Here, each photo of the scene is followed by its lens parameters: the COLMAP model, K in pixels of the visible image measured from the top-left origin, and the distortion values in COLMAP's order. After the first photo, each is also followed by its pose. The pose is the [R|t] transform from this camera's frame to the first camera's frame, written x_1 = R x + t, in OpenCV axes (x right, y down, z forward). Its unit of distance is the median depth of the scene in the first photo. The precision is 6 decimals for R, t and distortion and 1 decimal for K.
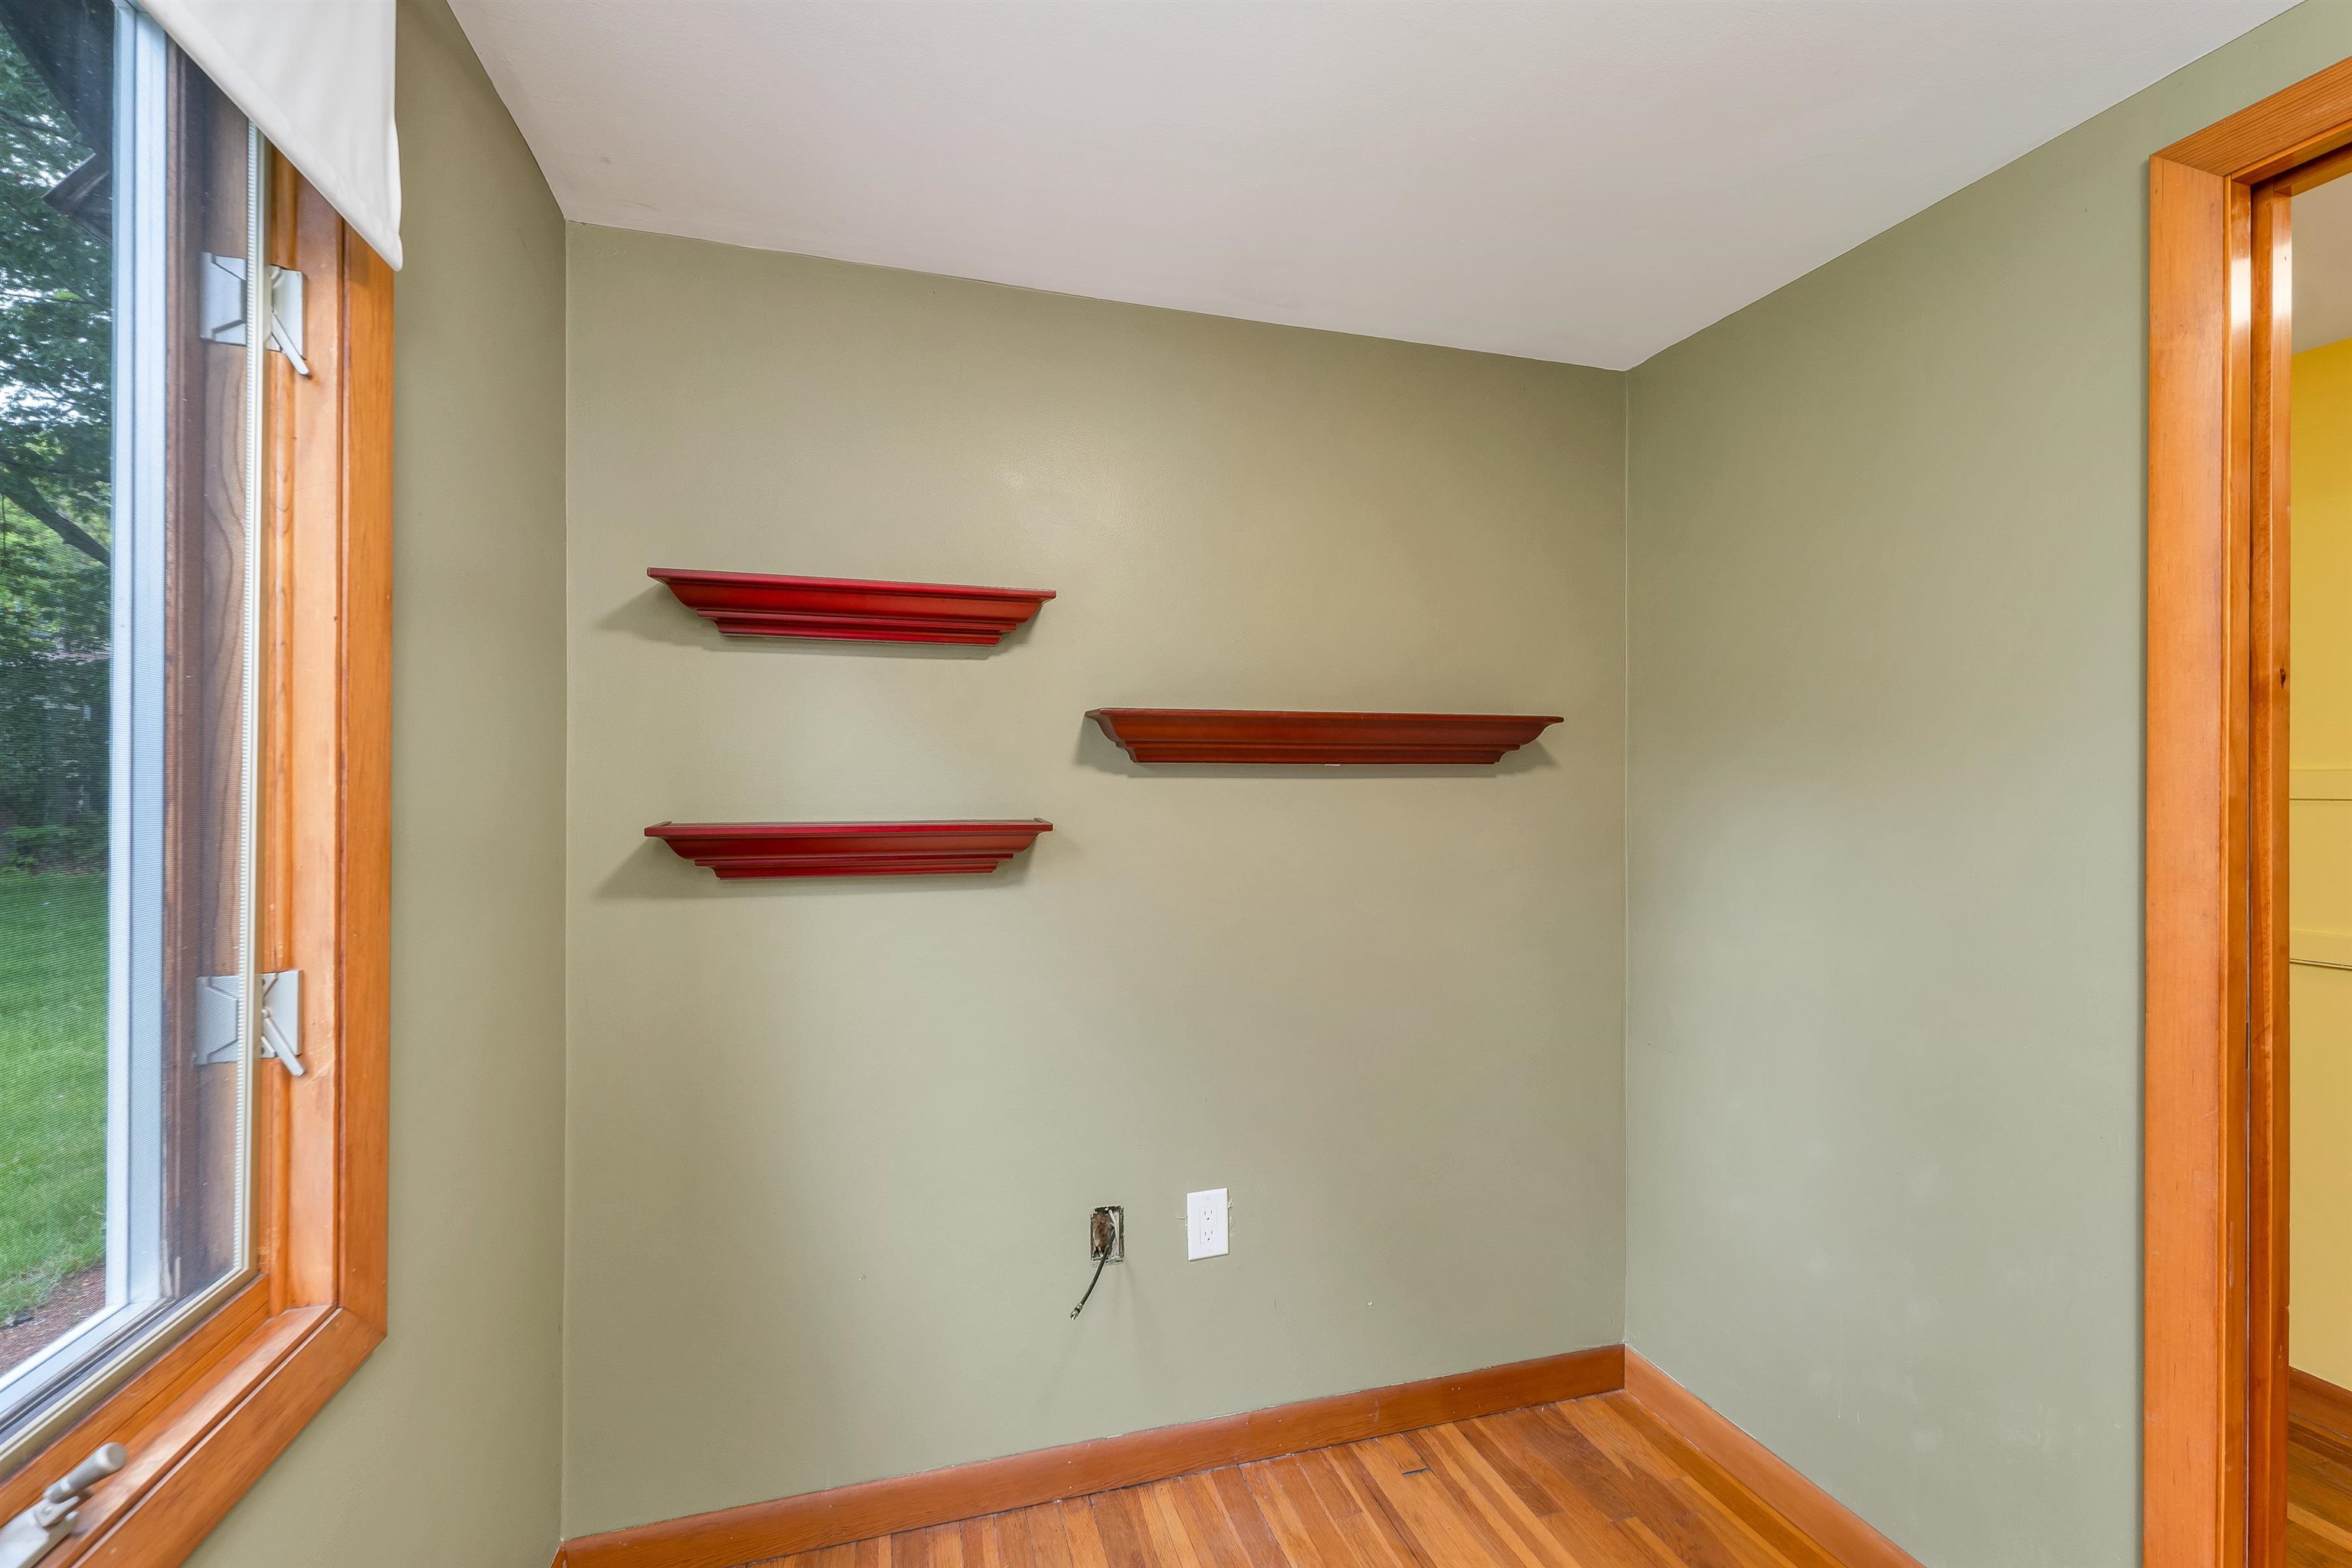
lens RADIAL K [[979.3, 0, 1169.3], [0, 979.3, 774.6], [0, 0, 1]] dist [0.001026, -0.000266]
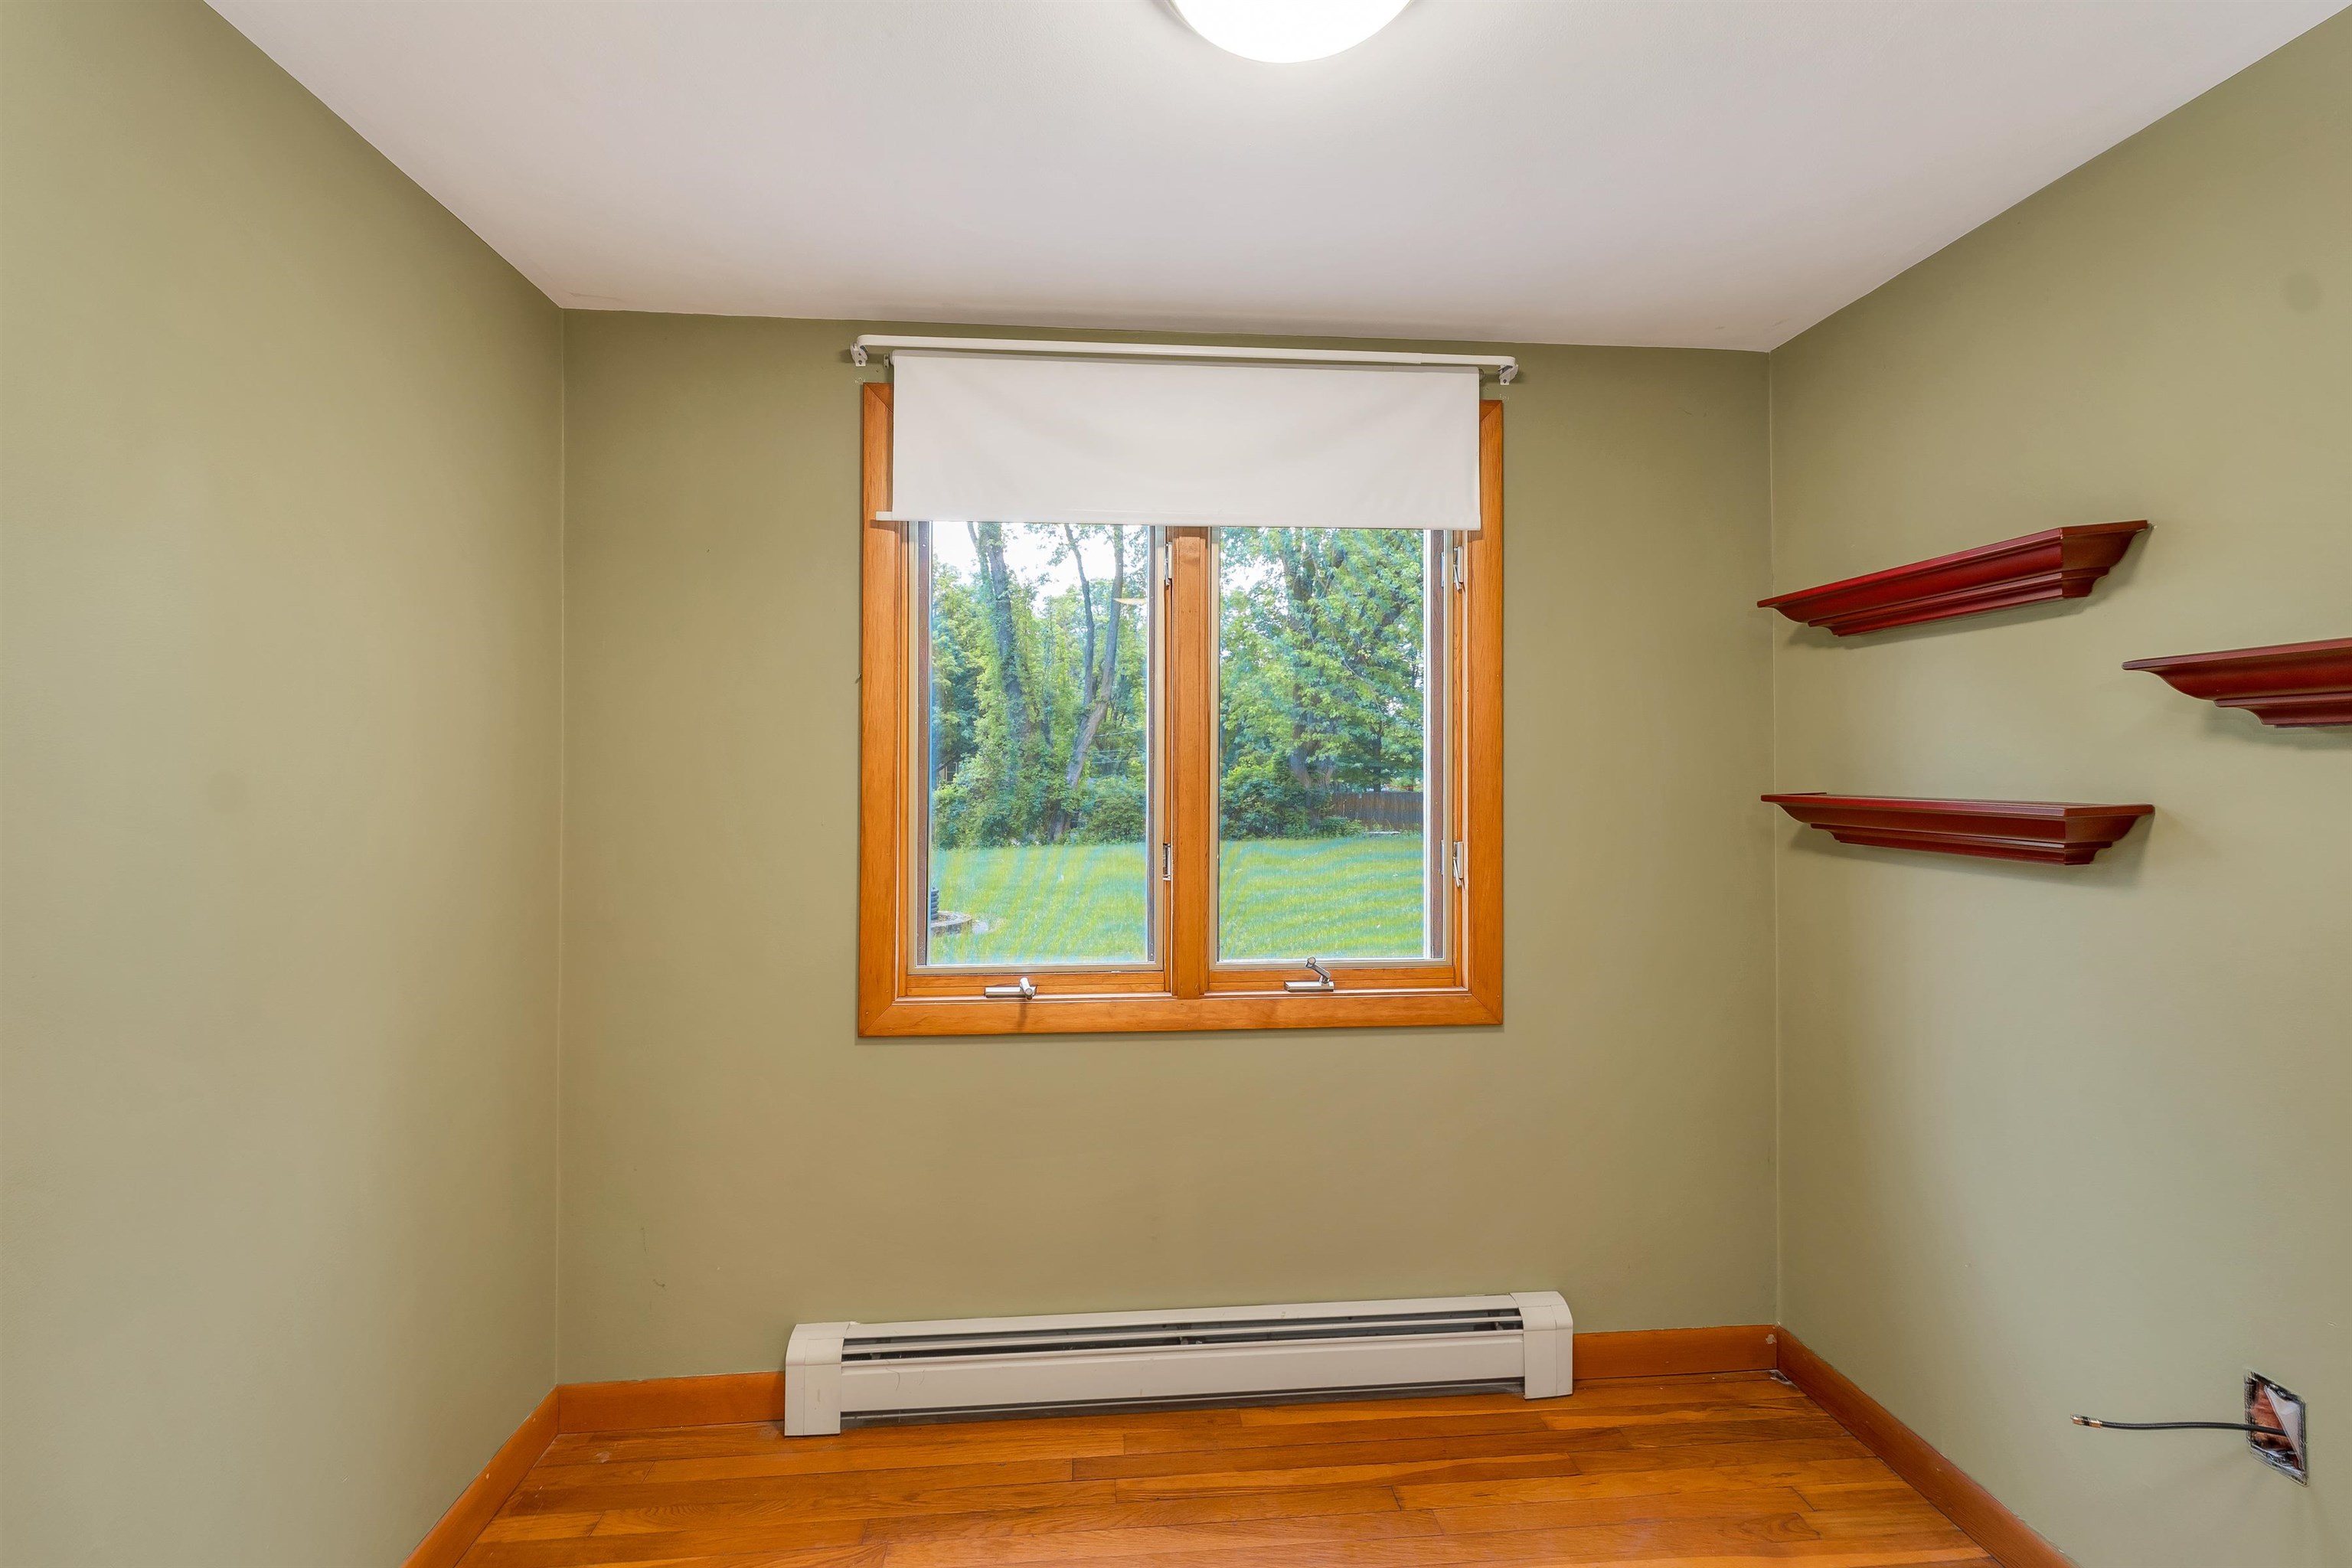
lens RADIAL K [[979.3, 0, 1169.3], [0, 979.3, 774.6], [0, 0, 1]] dist [0.001026, -0.000266]
pose [[-0.207023, 0.005491, -0.978321, 0.819199], [0.000748, 0.999985, 0.005454, 0.015723], [0.978336, 0.000397, -0.207024, 0.421749]]
